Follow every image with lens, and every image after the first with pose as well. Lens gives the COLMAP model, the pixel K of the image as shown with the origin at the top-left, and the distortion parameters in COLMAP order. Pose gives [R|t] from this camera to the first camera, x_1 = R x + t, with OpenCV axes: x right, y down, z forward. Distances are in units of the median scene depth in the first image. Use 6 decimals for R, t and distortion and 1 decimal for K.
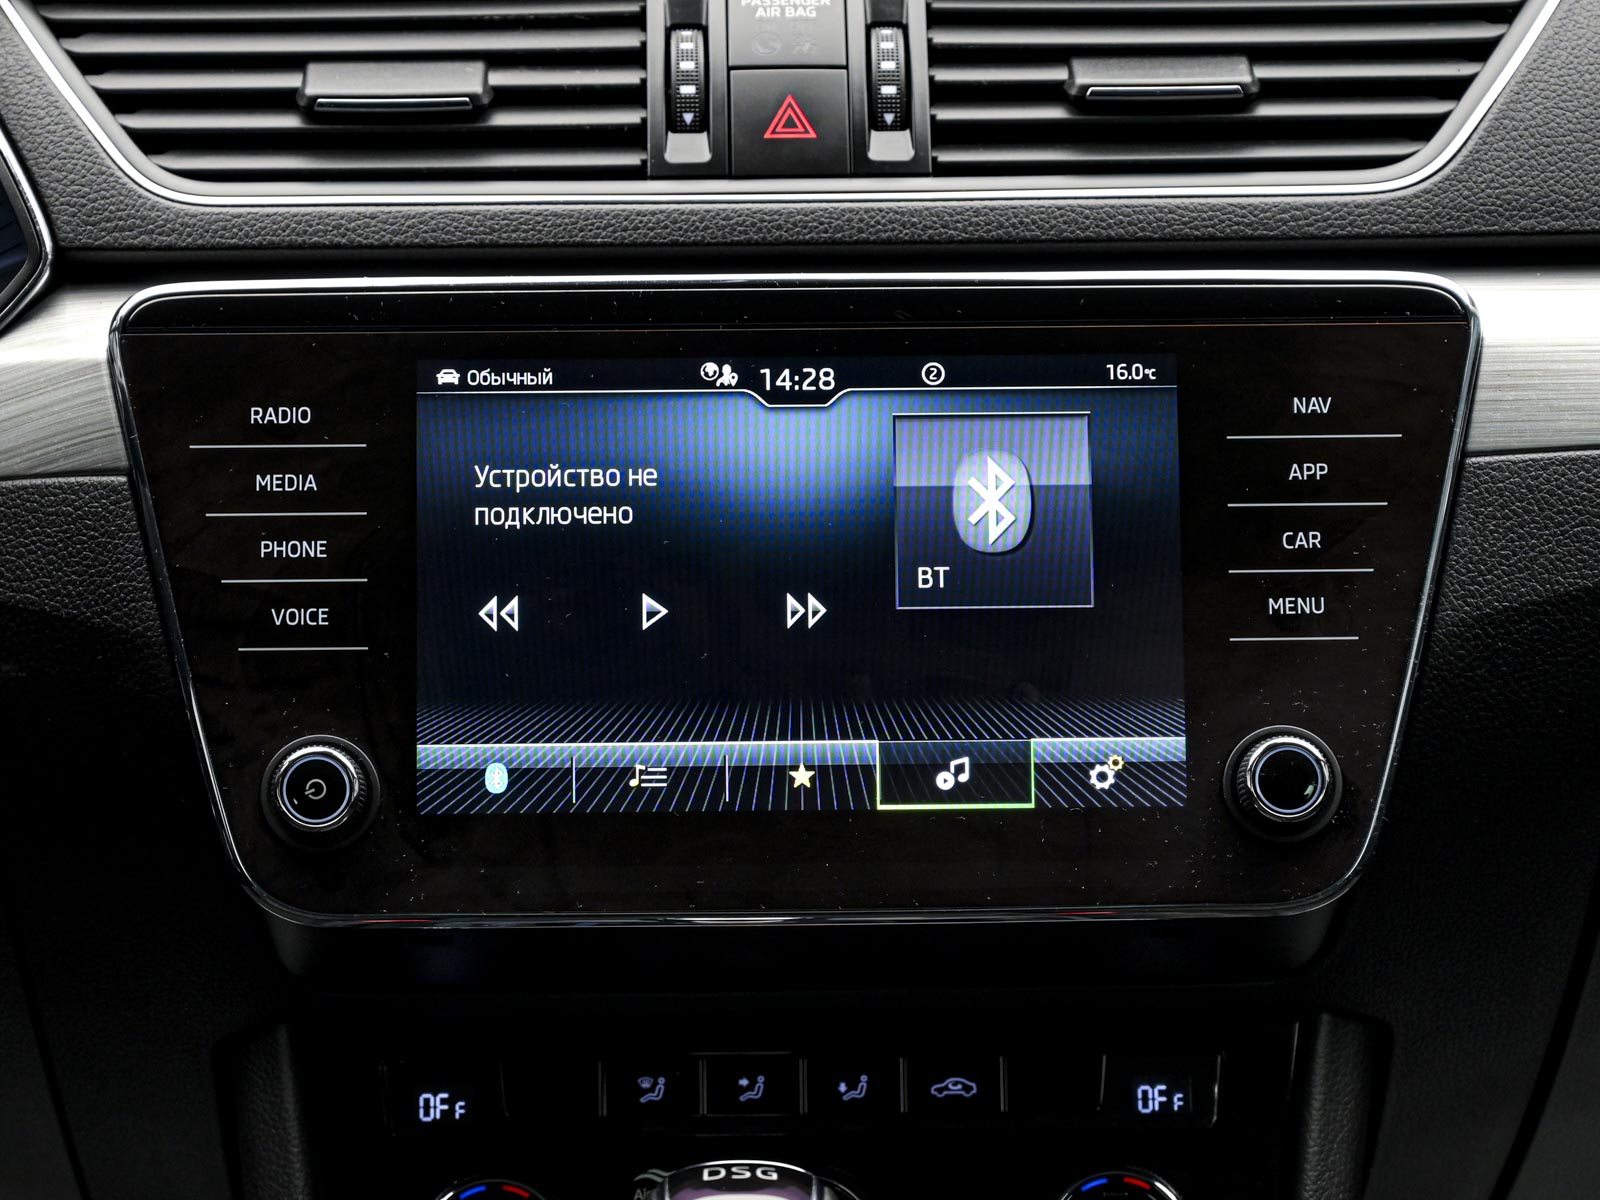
lens RADIAL K [[4347.7, 0, 800.0], [0, 4347.7, 600.0], [0, 0, 1]] dist [0.006055, -0.761346]
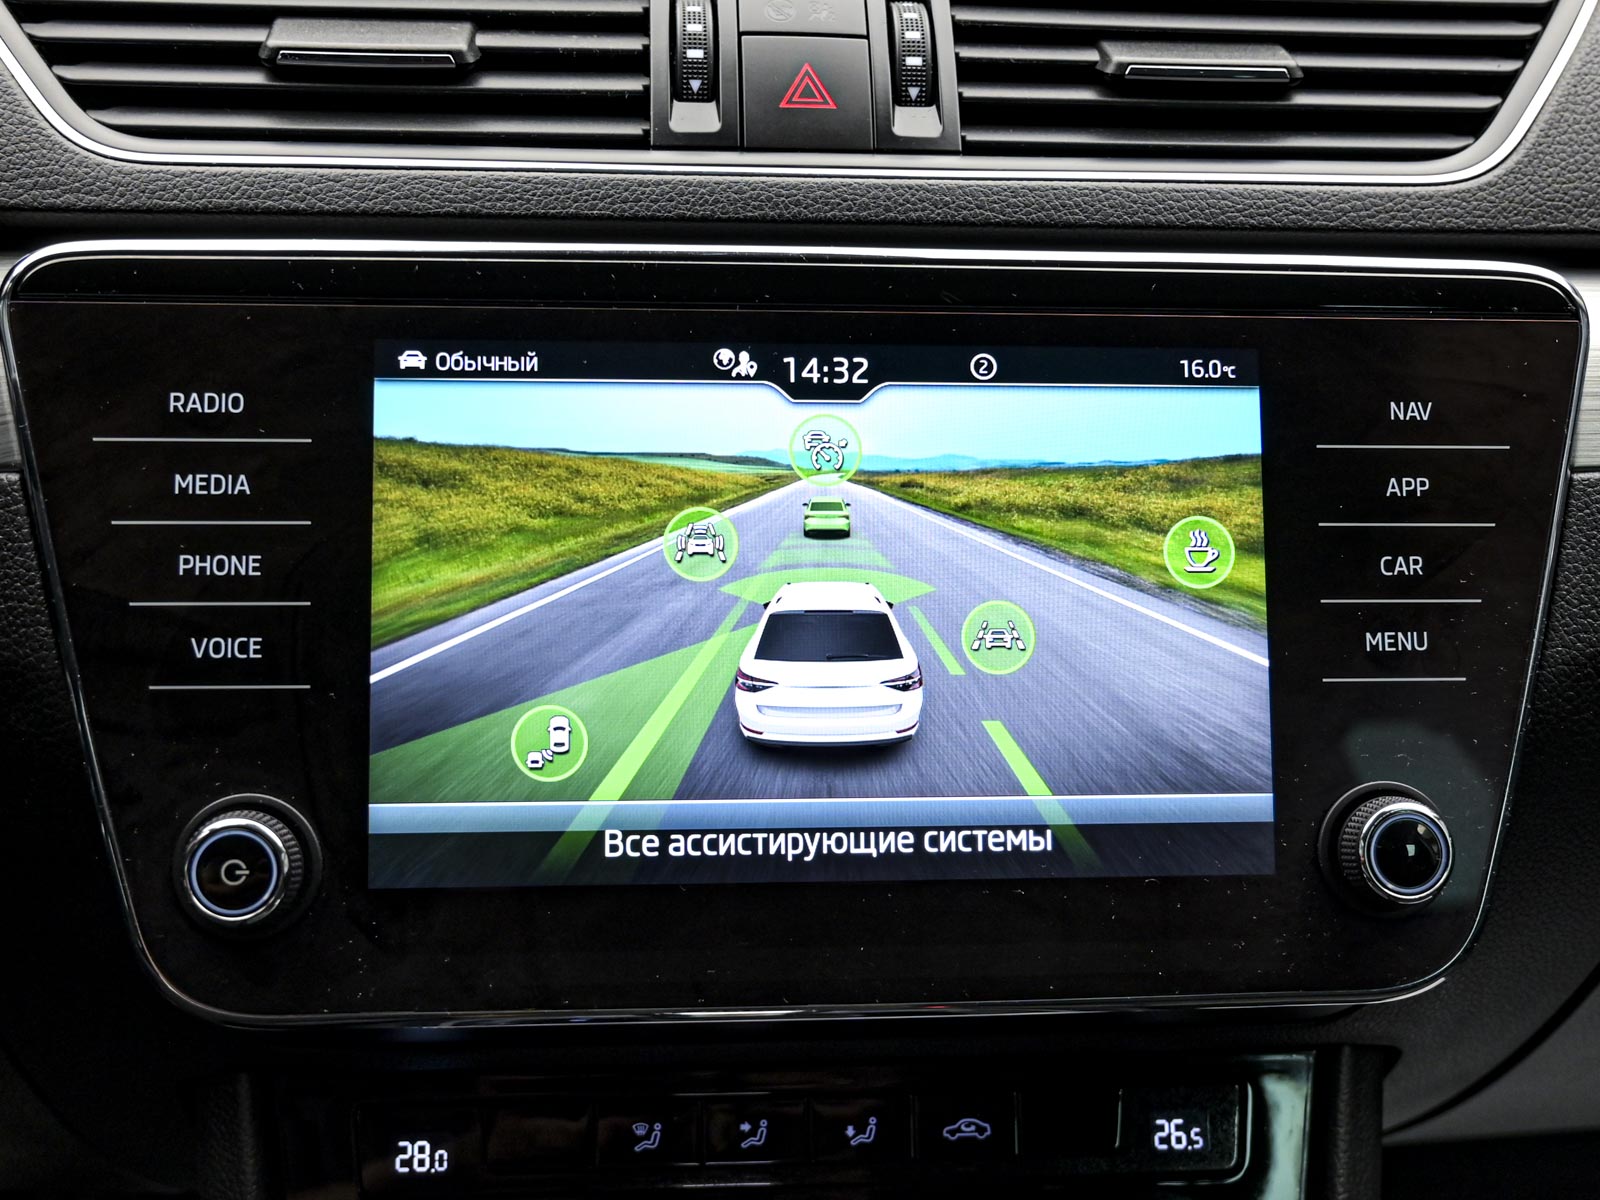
lens RADIAL K [[1707.7, 0, 800.0], [0, 1707.7, 600.0], [0, 0, 1]] dist [-0.014888, -0.015119]
pose [[0.997735, 0.008935, 0.066670, -0.027757], [-0.012564, 0.998450, 0.054215, -0.023767], [-0.066082, -0.054930, 0.996301, 0.662207]]
